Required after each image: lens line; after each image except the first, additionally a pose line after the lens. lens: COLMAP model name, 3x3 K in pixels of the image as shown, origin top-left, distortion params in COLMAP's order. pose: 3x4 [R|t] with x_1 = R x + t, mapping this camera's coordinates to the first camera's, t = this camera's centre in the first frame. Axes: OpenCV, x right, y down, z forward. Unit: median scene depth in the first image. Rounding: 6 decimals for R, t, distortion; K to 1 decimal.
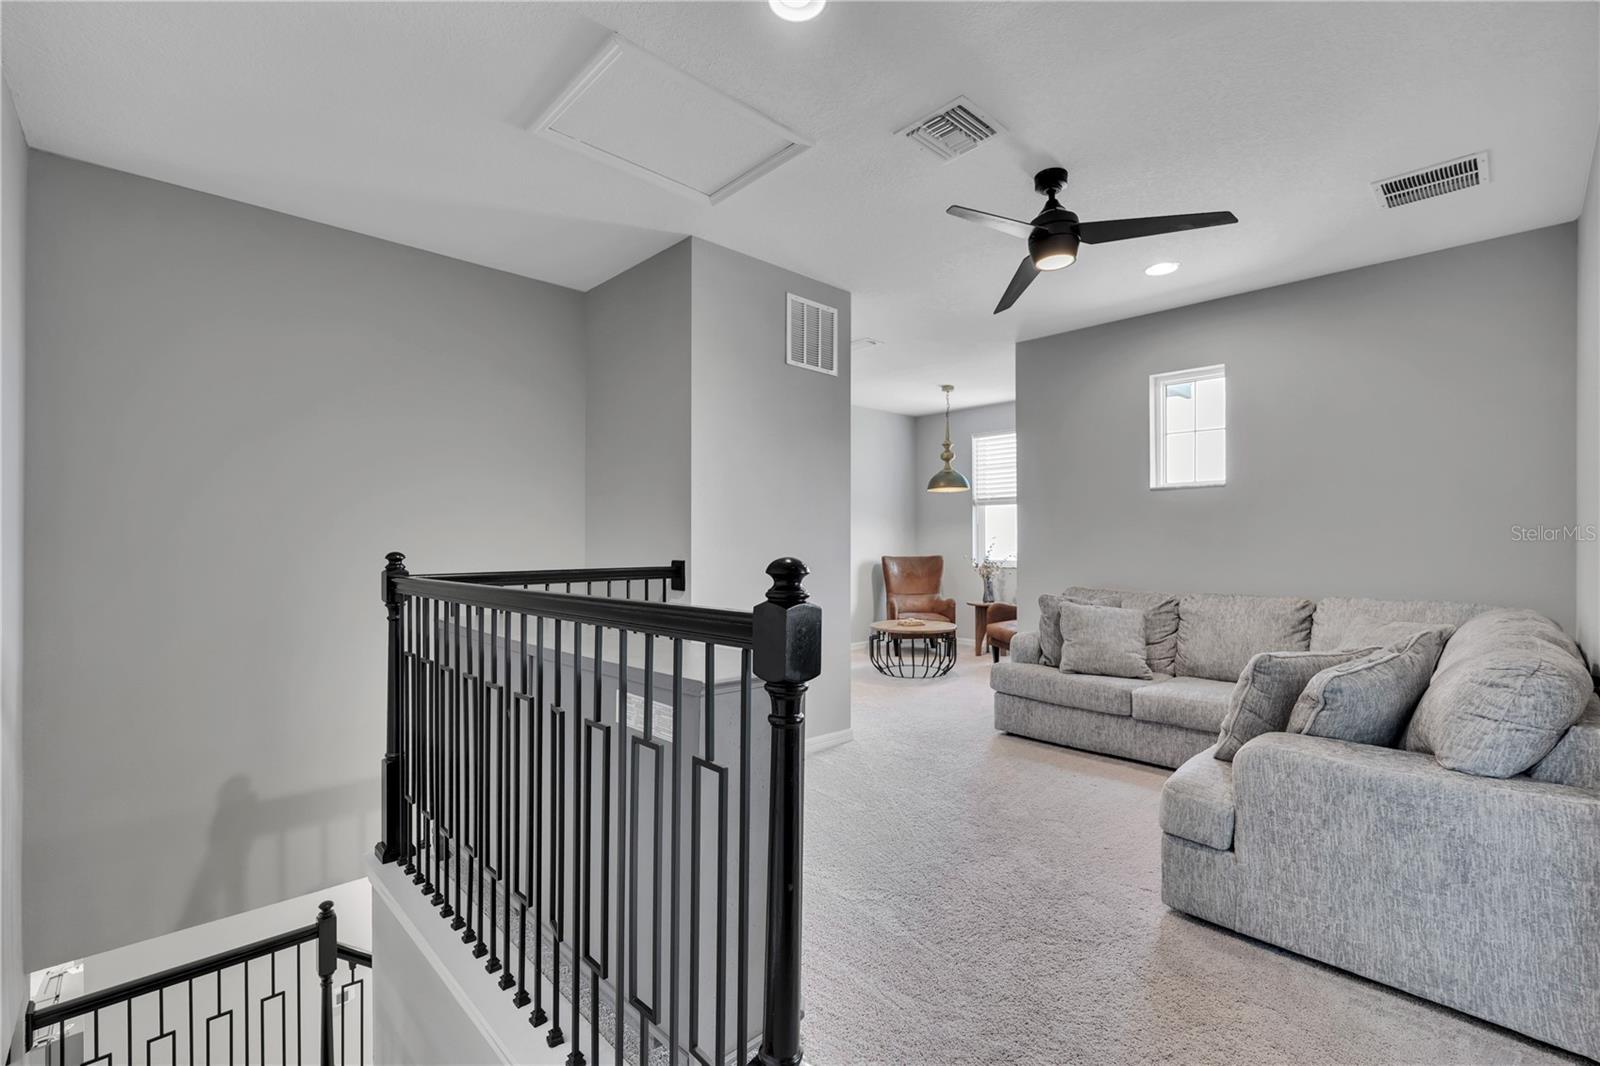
lens RADIAL K [[694.2, 0, 800.6], [0, 694.2, 535.5], [0, 0, 1]] dist [-0.003583, -0.000297]
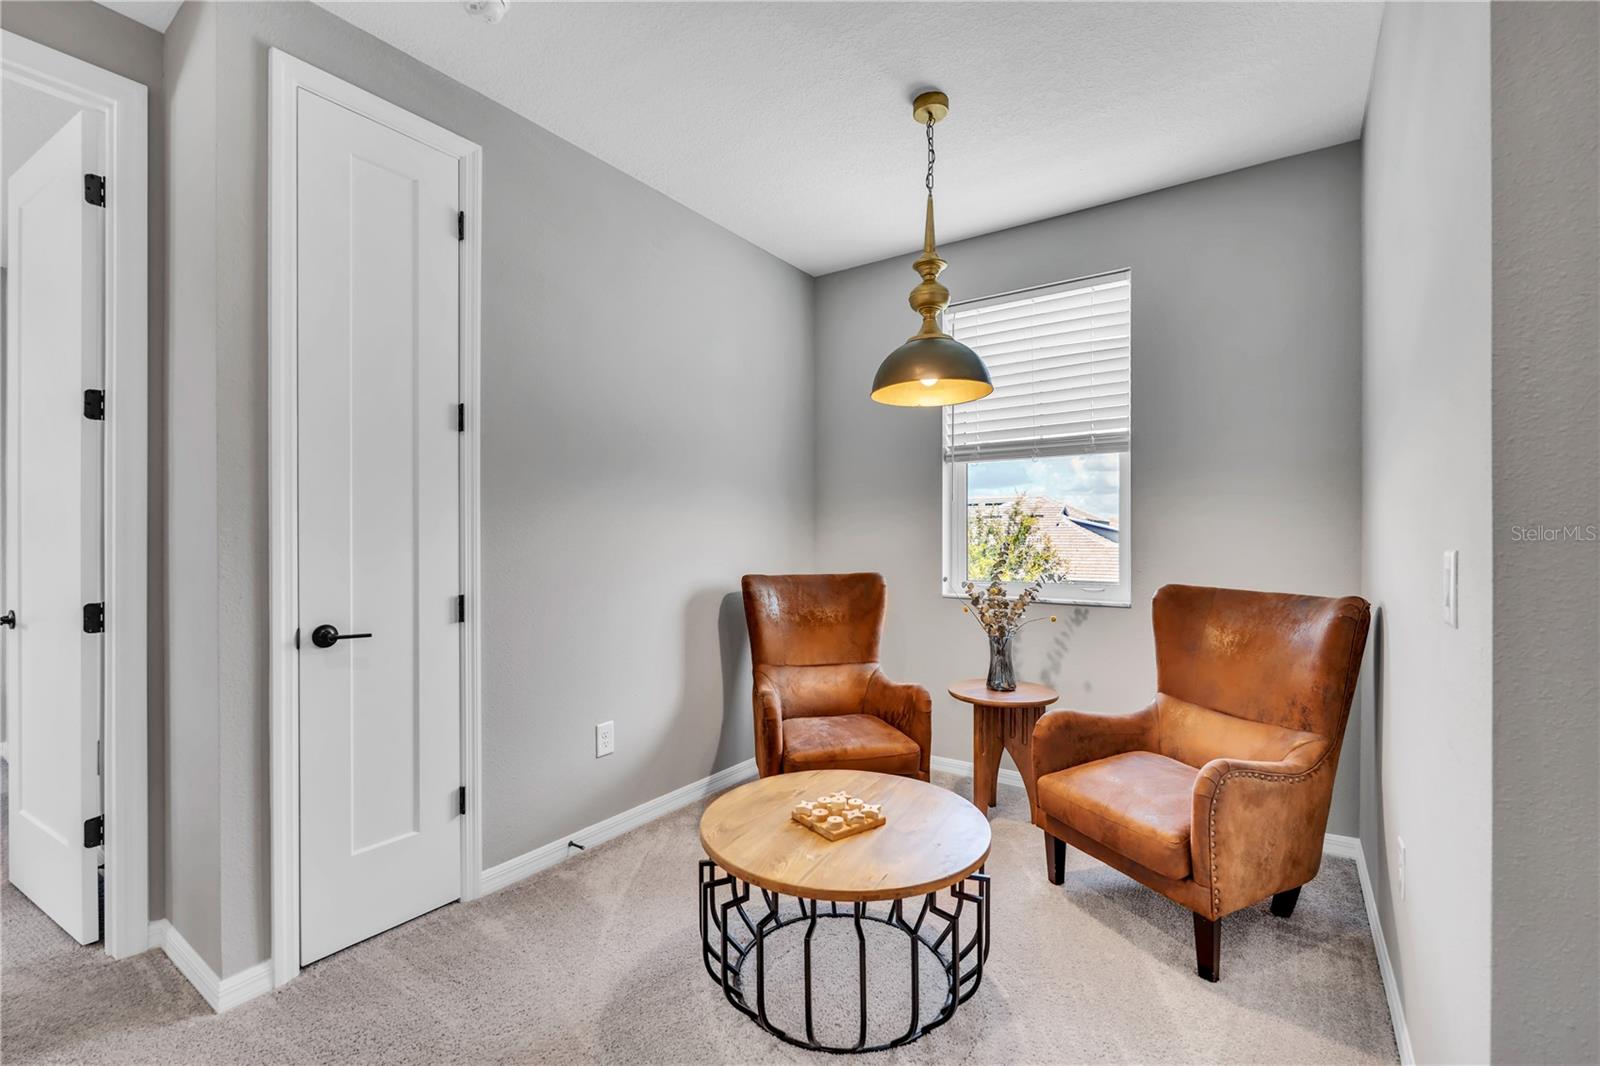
lens RADIAL K [[694.2, 0, 796.5], [0, 694.2, 537.2], [0, 0, 1]] dist [-0.003583, -0.000297]
pose [[0.980815, 0.003847, 0.194903, 0.134773], [-0.004265, 0.999989, 0.001729, 0.012071], [-0.194894, -0.002527, 0.980821, 1.166525]]
